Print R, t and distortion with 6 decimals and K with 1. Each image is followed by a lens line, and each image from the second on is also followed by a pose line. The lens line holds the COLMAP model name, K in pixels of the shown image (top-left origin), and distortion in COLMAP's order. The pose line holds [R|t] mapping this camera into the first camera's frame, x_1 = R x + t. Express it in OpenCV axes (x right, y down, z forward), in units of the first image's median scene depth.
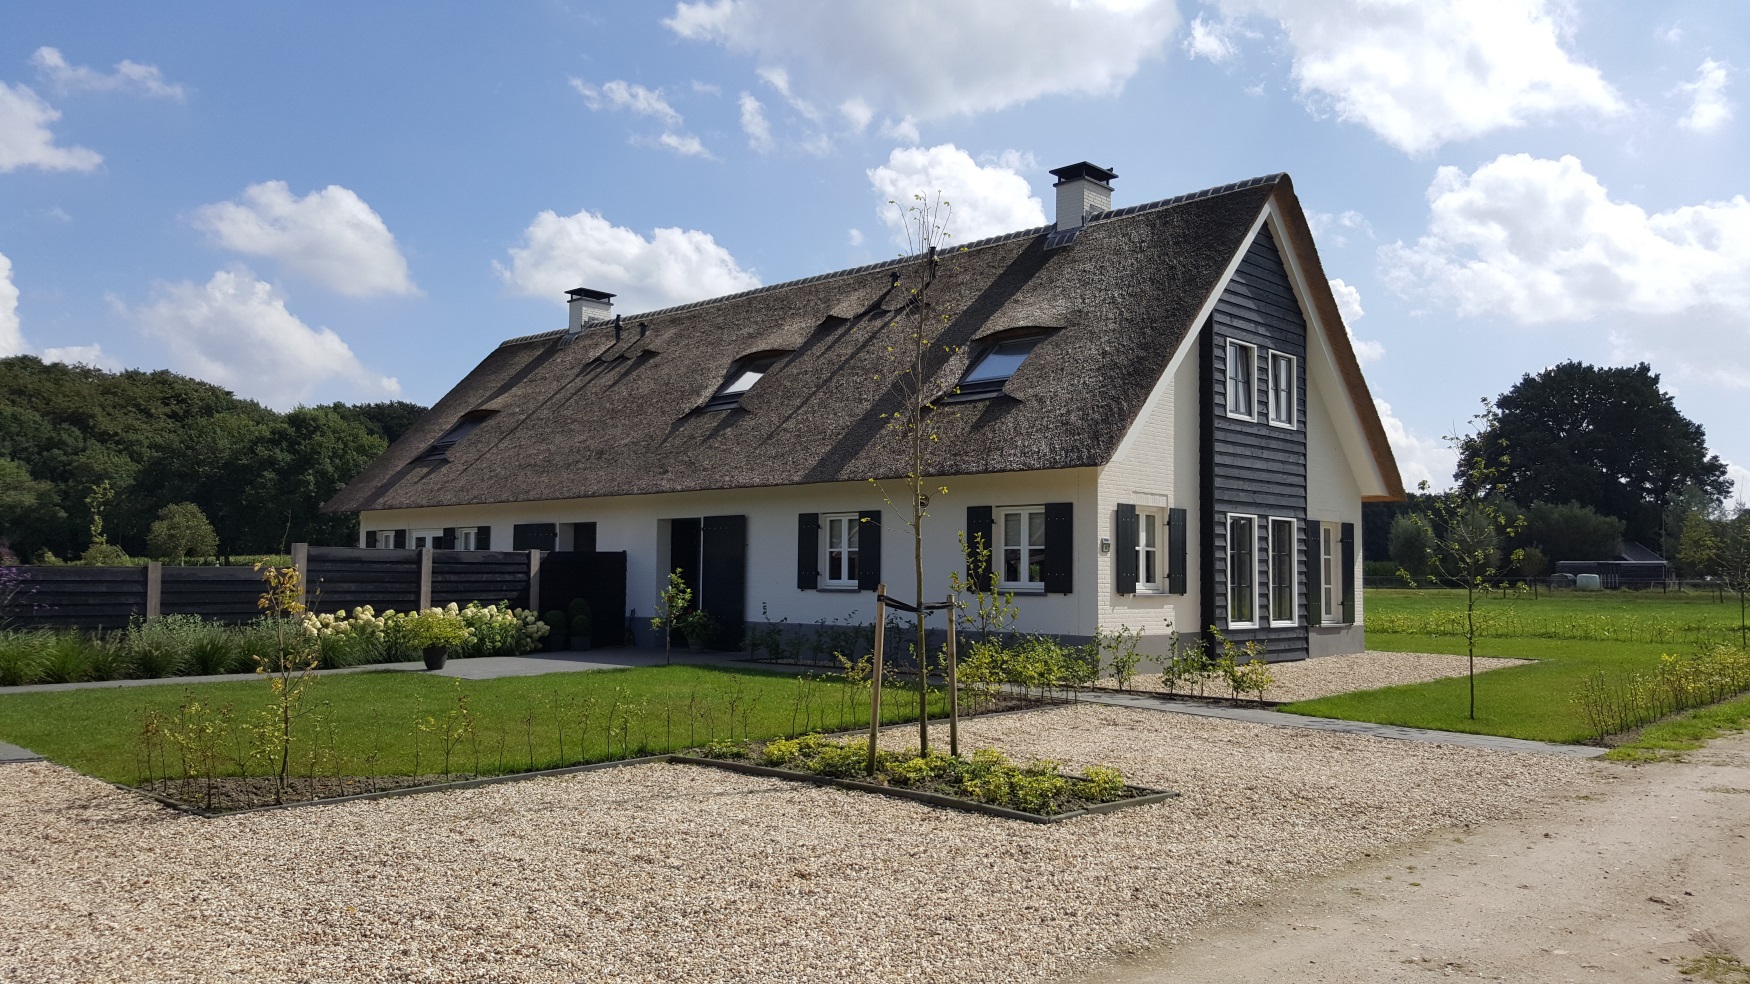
lens RADIAL K [[1323.0, 0, 875.0], [0, 1323.0, 492.0], [0, 0, 1]] dist [0.006184, -0.000374]
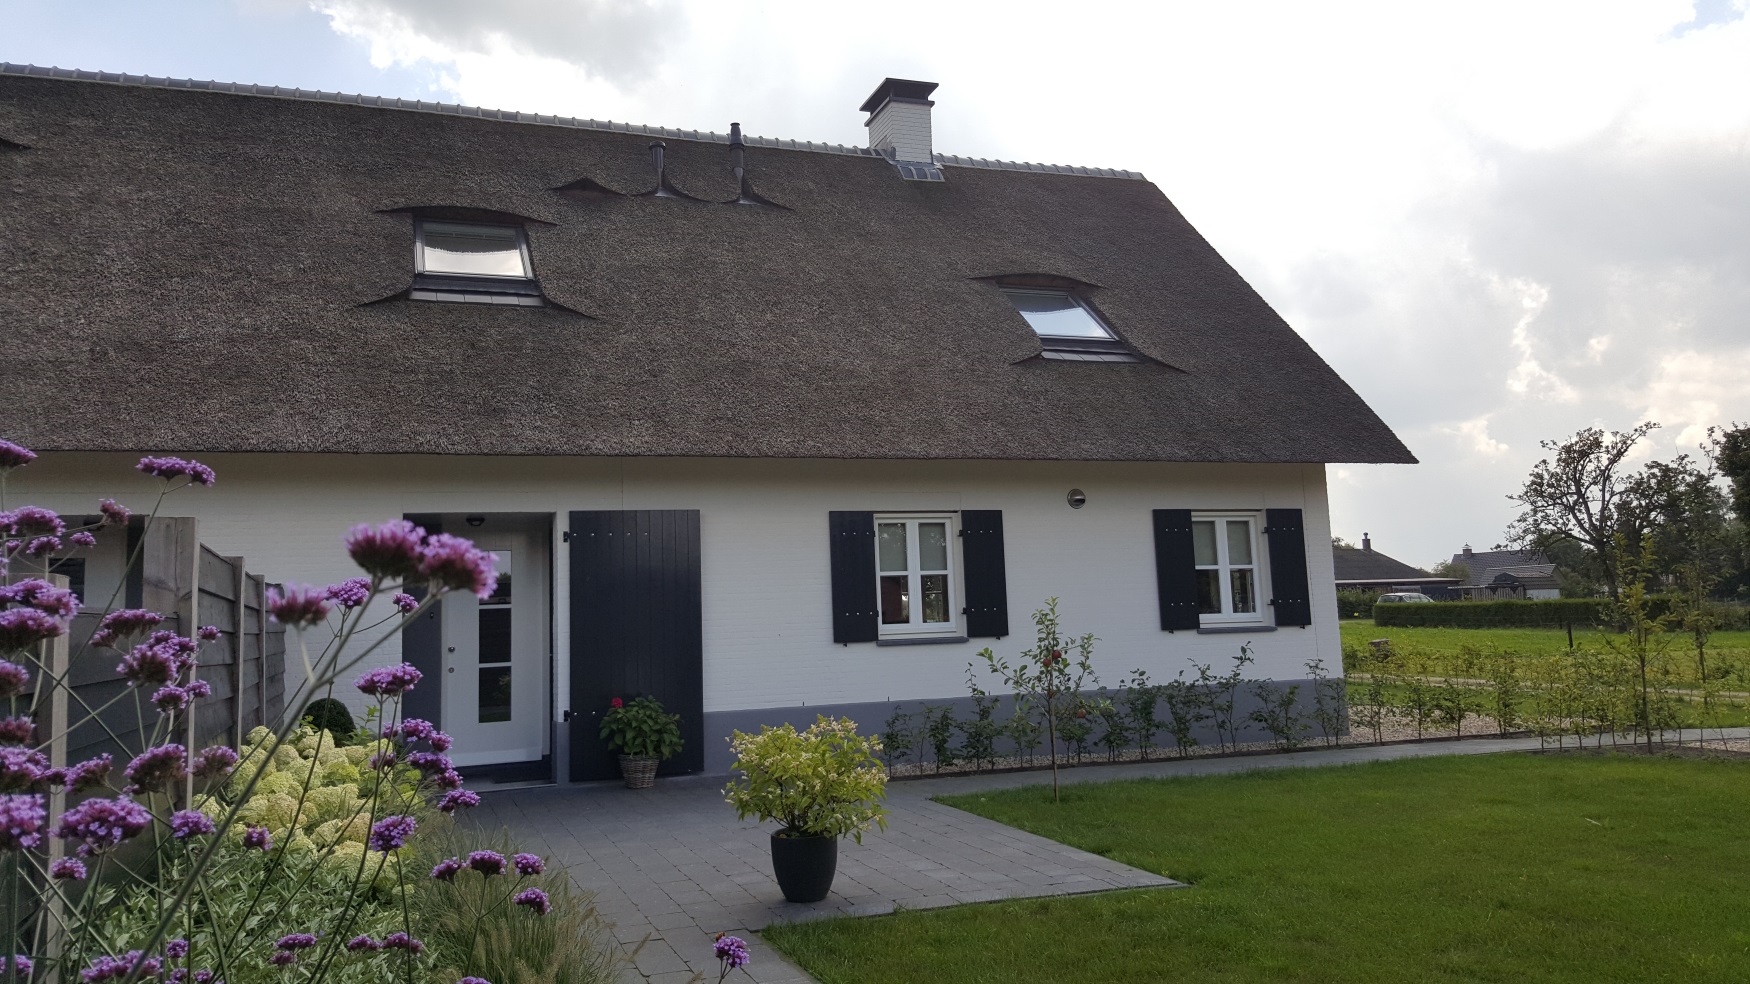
lens RADIAL K [[1323.0, 0, 875.0], [0, 1323.0, 492.0], [0, 0, 1]] dist [0.006184, -0.000374]
pose [[0.483666, 0.060200, 0.873180, -0.594282], [-0.019247, 0.998122, -0.058153, 0.042480], [-0.875041, 0.011321, 0.483916, 0.734642]]
